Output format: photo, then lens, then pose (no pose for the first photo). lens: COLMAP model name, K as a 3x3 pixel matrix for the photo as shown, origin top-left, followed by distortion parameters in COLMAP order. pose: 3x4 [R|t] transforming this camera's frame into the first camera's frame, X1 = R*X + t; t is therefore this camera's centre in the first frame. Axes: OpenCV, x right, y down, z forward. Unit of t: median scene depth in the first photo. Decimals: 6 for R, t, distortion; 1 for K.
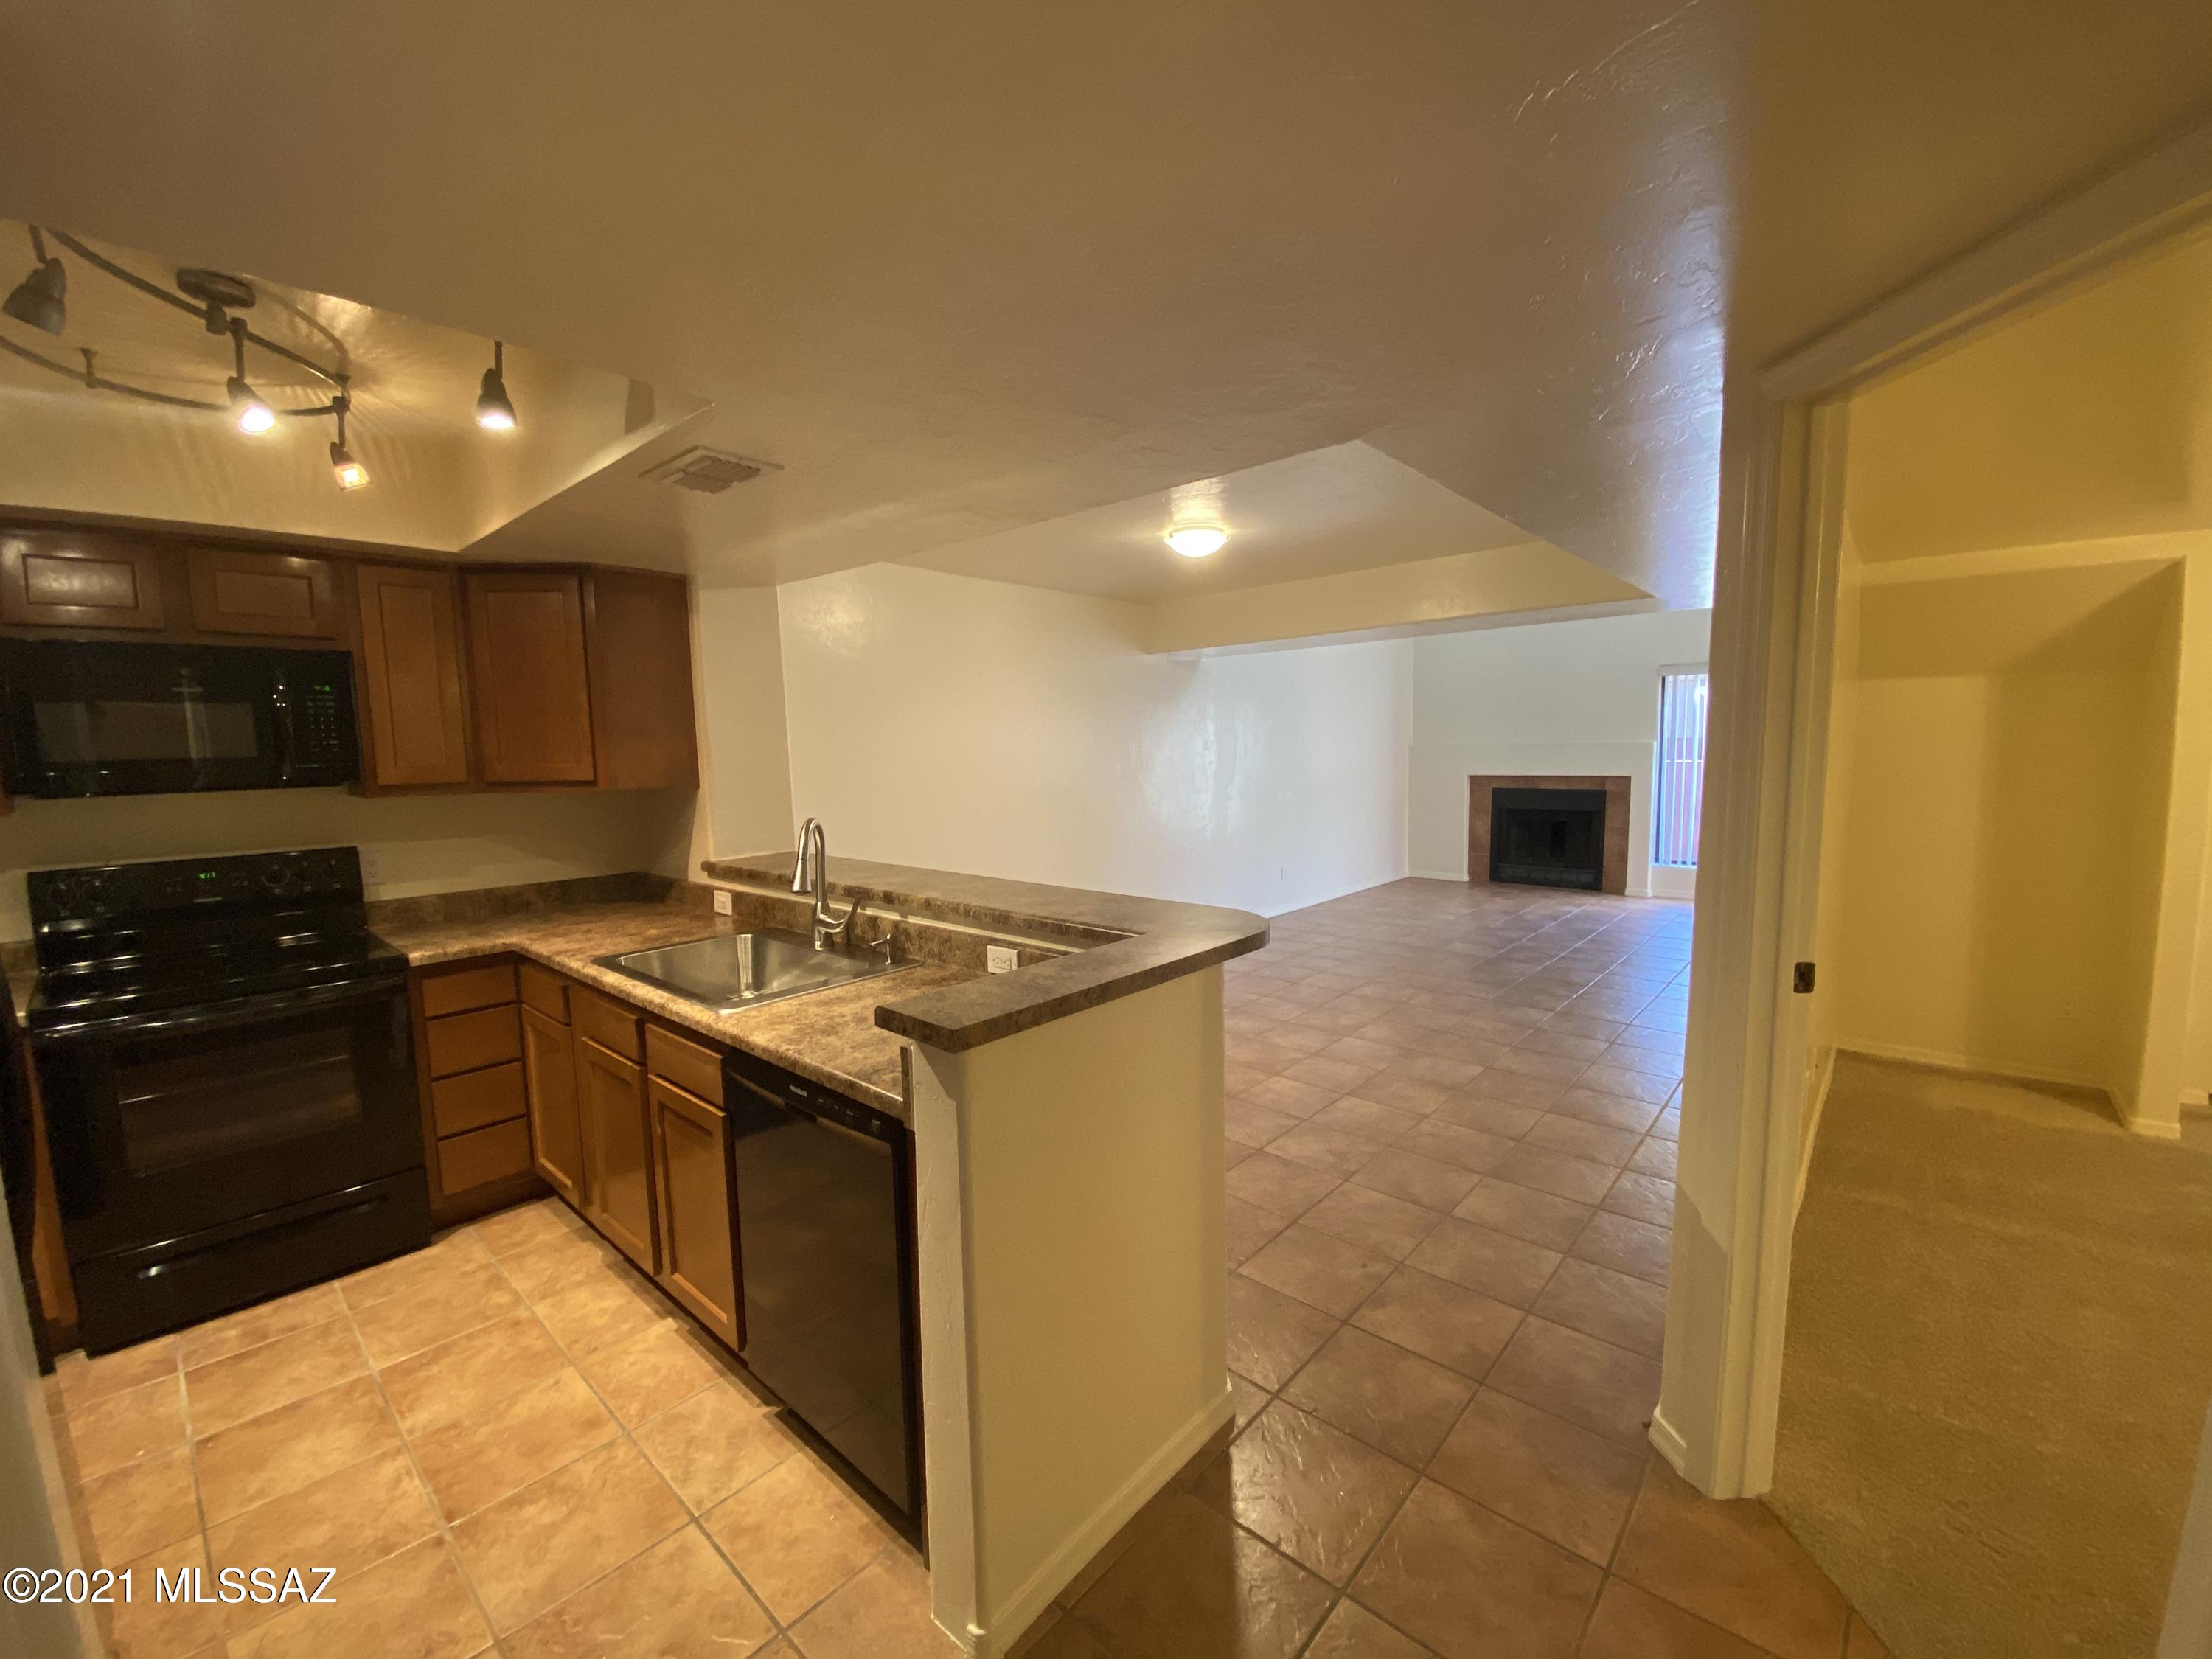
lens RADIAL K [[888.7, 0, 1105.7], [0, 888.7, 826.6], [0, 0, 1]] dist [0.014115, -0.015034]
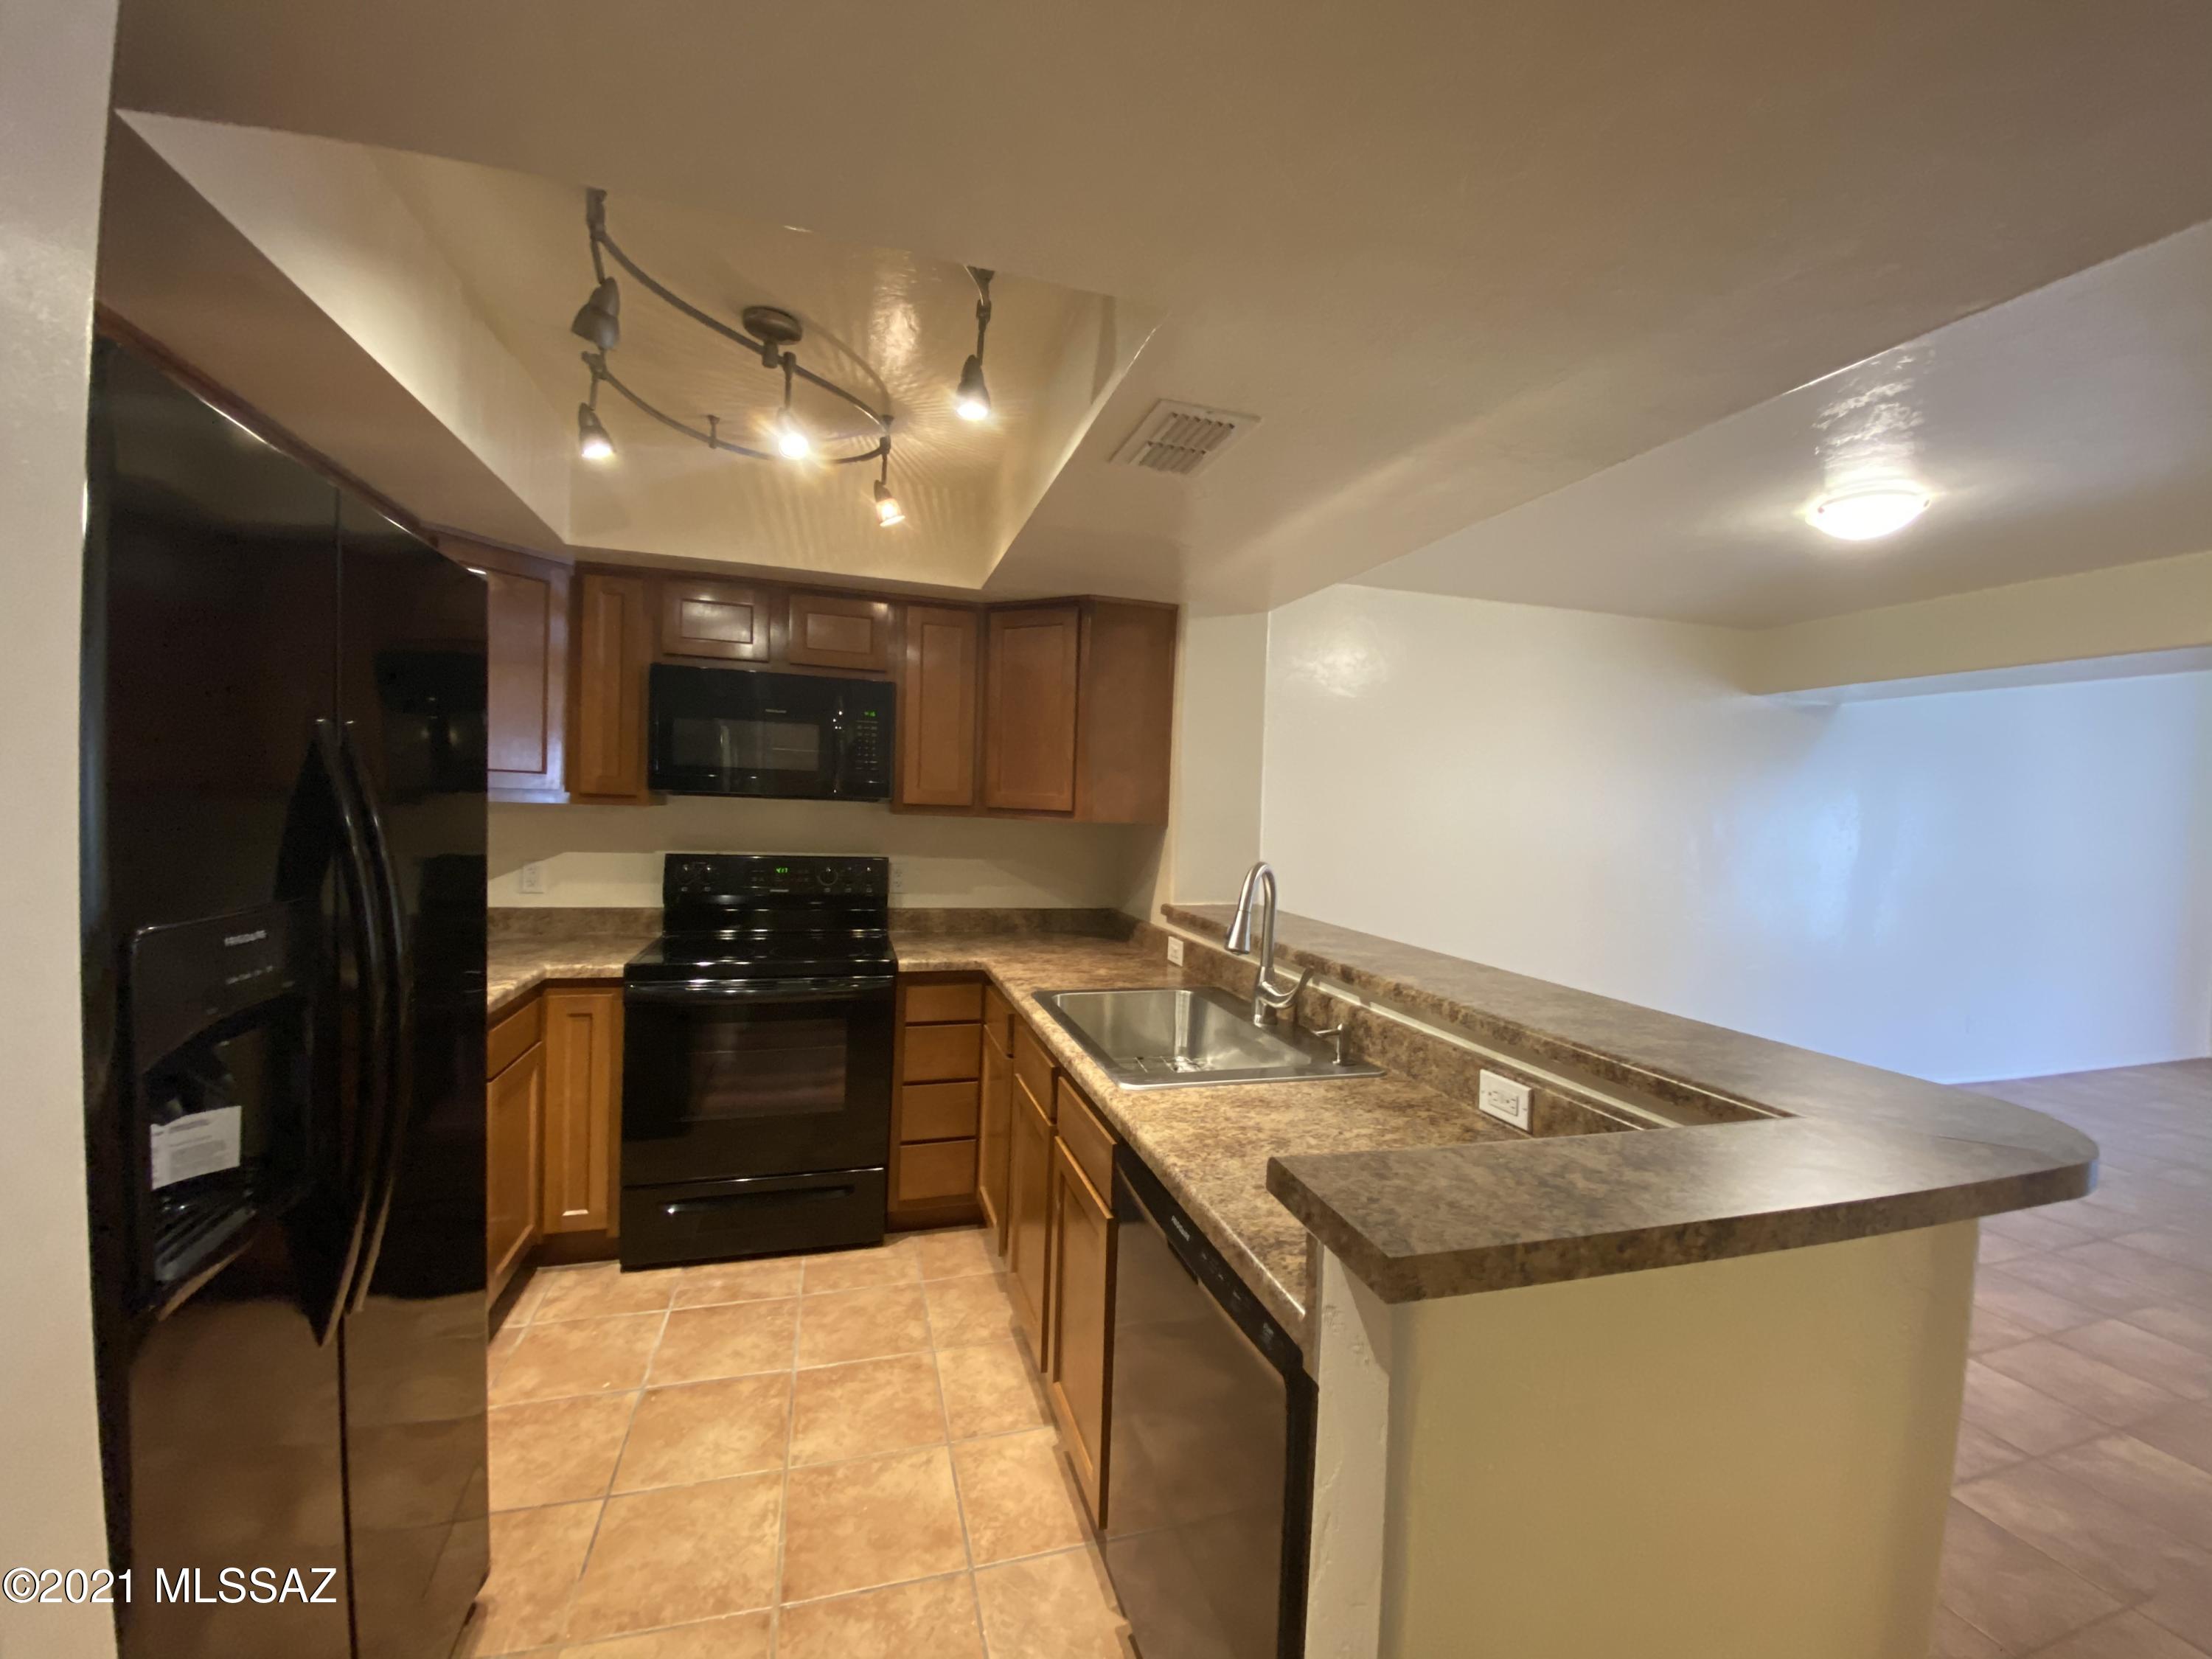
lens RADIAL K [[888.7, 0, 1105.7], [0, 888.7, 826.6], [0, 0, 1]] dist [0.014115, -0.015034]
pose [[0.848529, 0.061778, -0.525530, -0.028932], [-0.102440, 0.993551, -0.048605, 0.012623], [0.519138, 0.095078, 0.849386, 0.243646]]
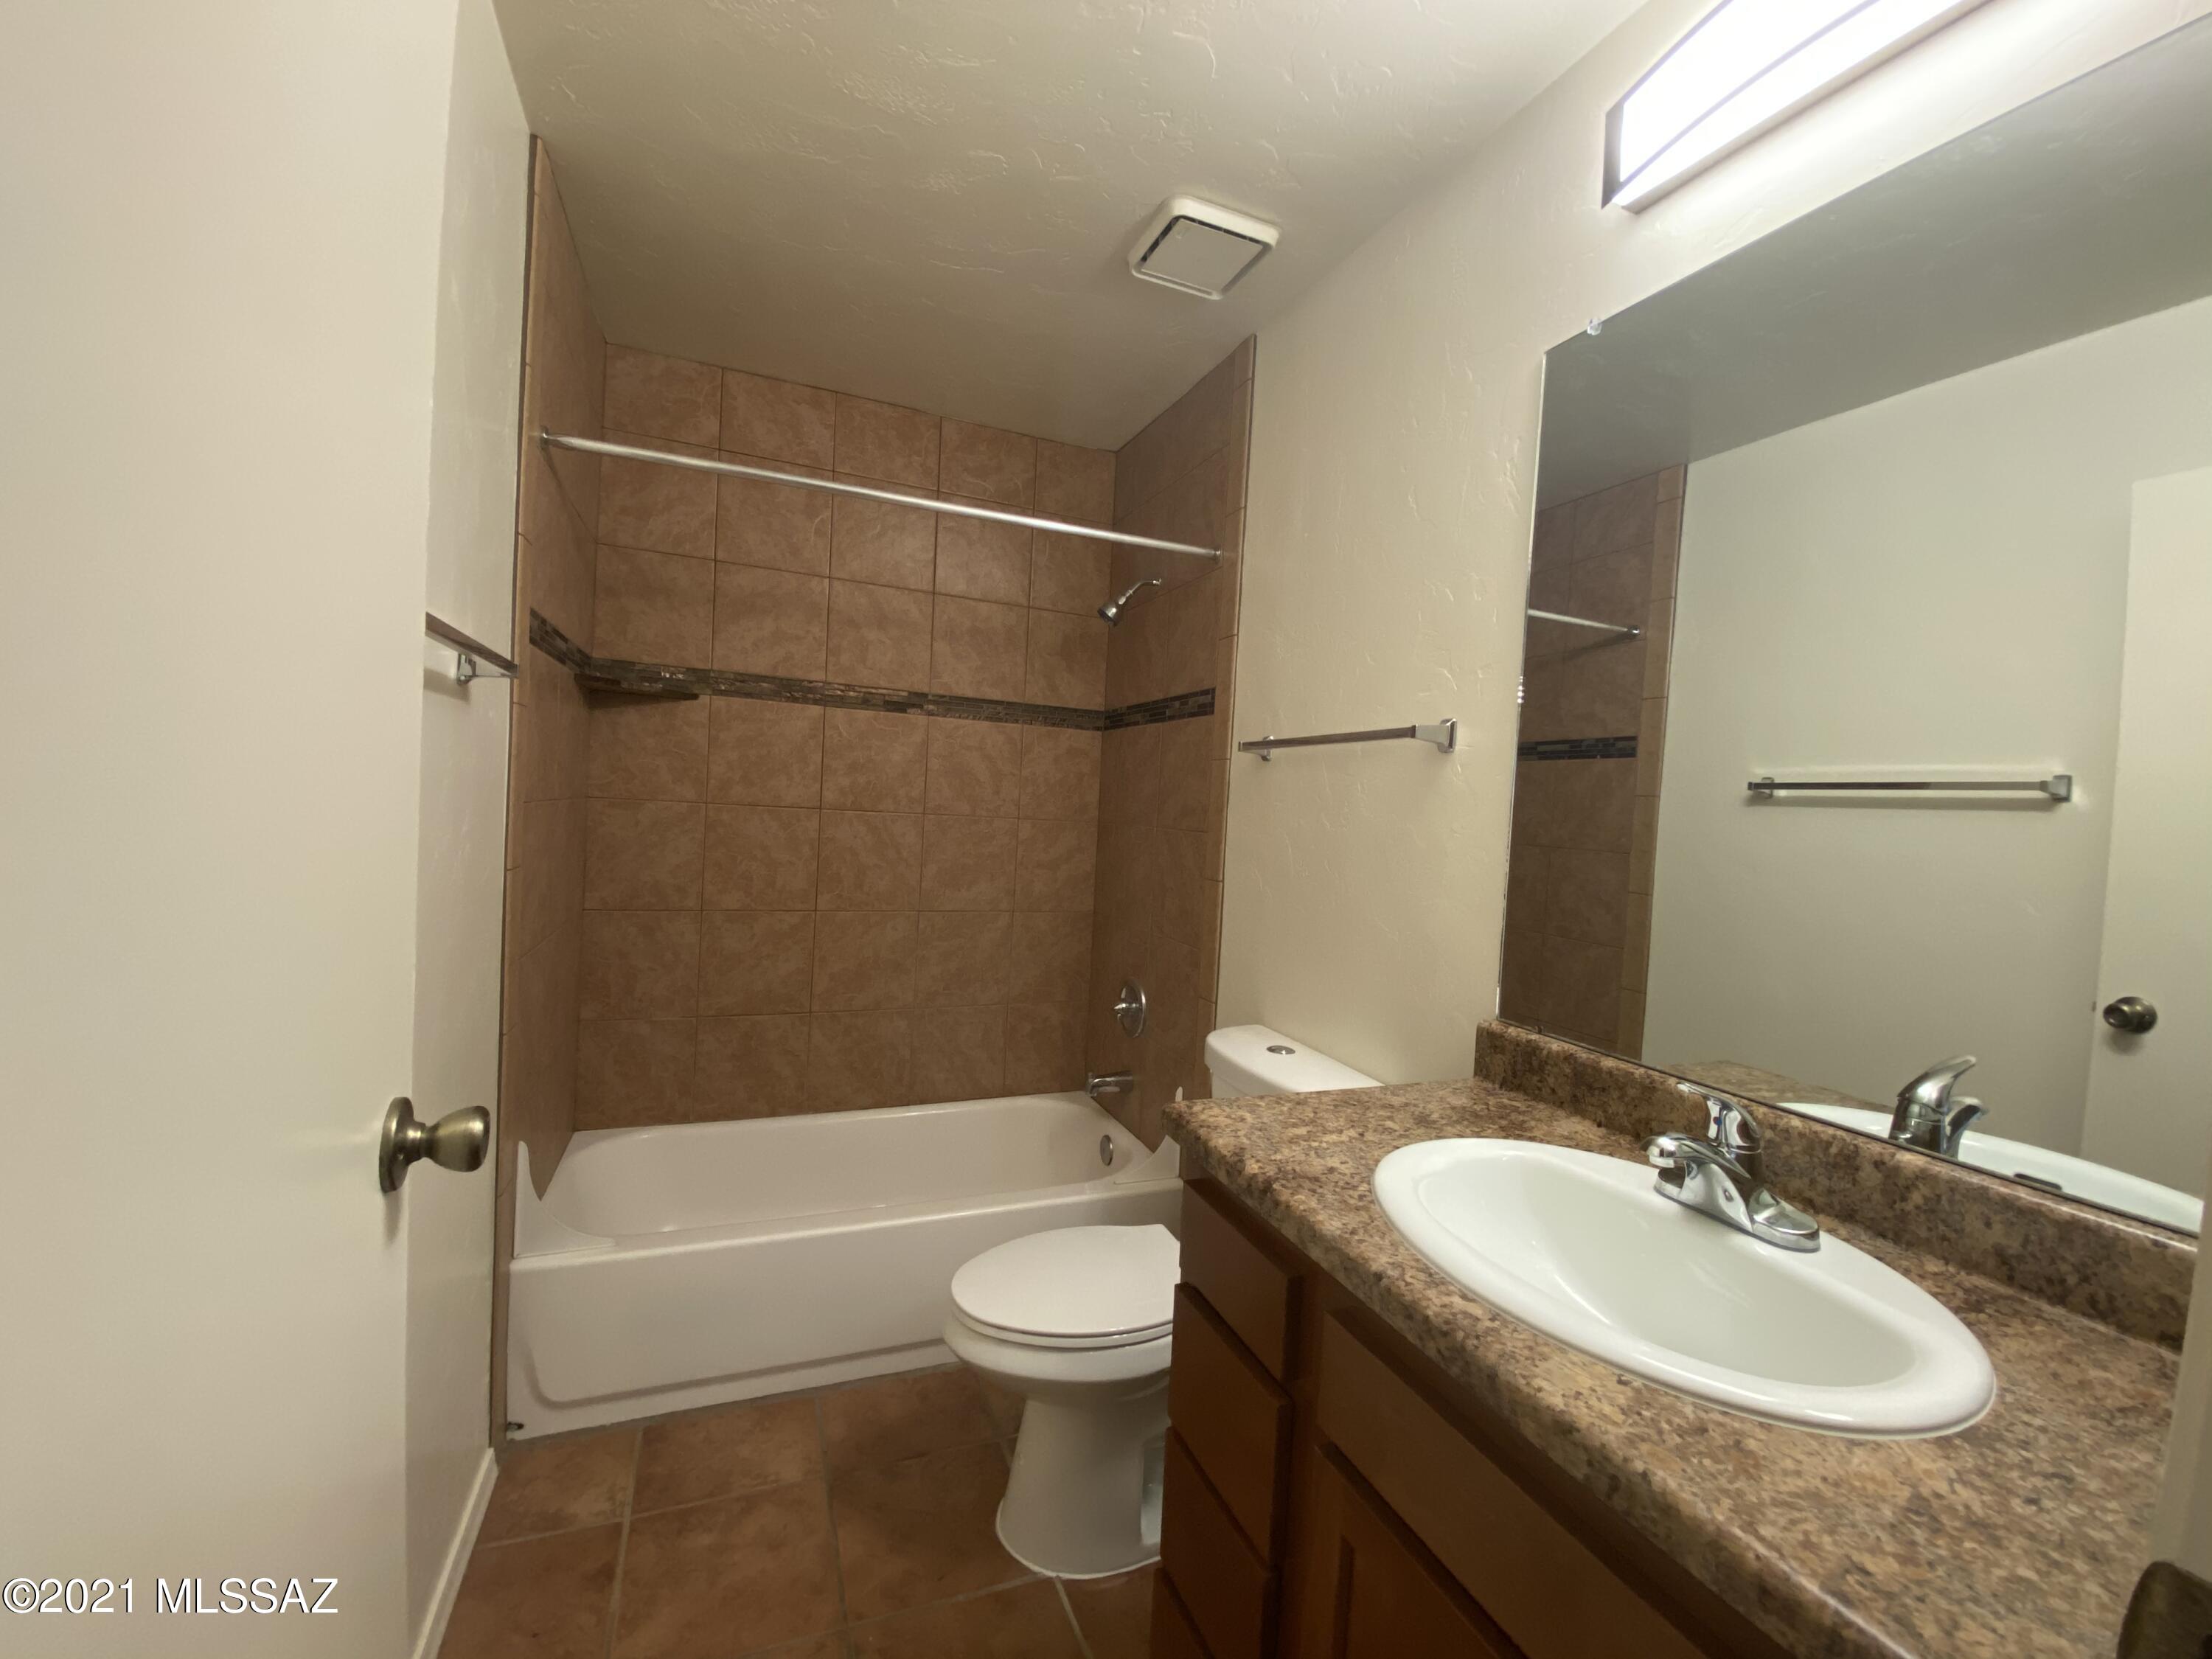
lens RADIAL K [[888.7, 0, 1105.7], [0, 888.7, 826.6], [0, 0, 1]] dist [0.014115, -0.015034]
pose [[-0.900639, -0.047764, 0.431936, -0.265198], [0.003259, 0.993171, 0.116620, -0.045499], [-0.434557, 0.106440, -0.894333, 1.292034]]
